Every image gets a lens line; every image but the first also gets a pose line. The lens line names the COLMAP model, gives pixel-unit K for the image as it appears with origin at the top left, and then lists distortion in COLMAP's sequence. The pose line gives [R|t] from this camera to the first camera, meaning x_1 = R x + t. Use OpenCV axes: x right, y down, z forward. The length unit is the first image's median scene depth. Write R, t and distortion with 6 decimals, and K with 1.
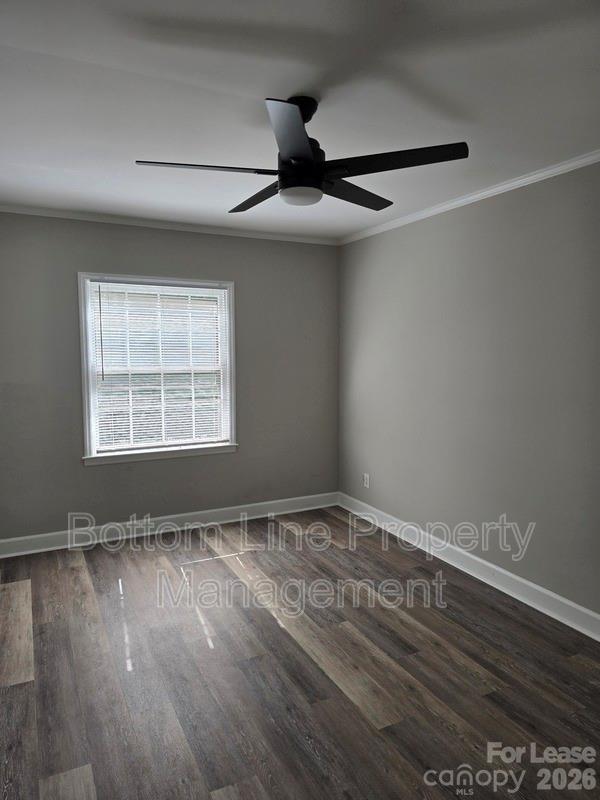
lens RADIAL K [[535.0, 0, 300.0], [0, 535.0, 400.0], [0, 0, 1]] dist [0.038951, -0.031685]
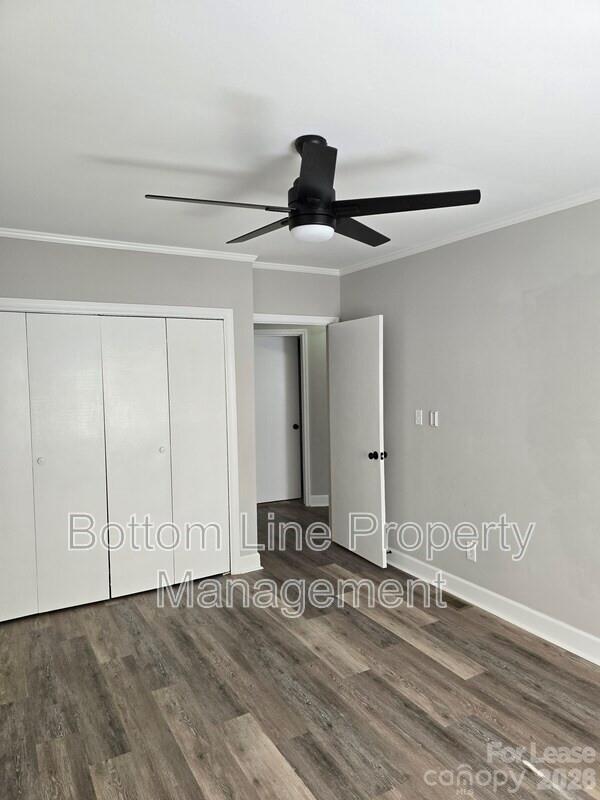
lens RADIAL K [[539.5, 0, 304.3], [0, 539.5, 401.1], [0, 0, 1]] dist [0.075409, -0.069428]
pose [[-0.998427, 0.018075, -0.053080, 0.072084], [0.008808, 0.985424, 0.169886, -0.224938], [0.055377, 0.169151, -0.984033, 1.894595]]
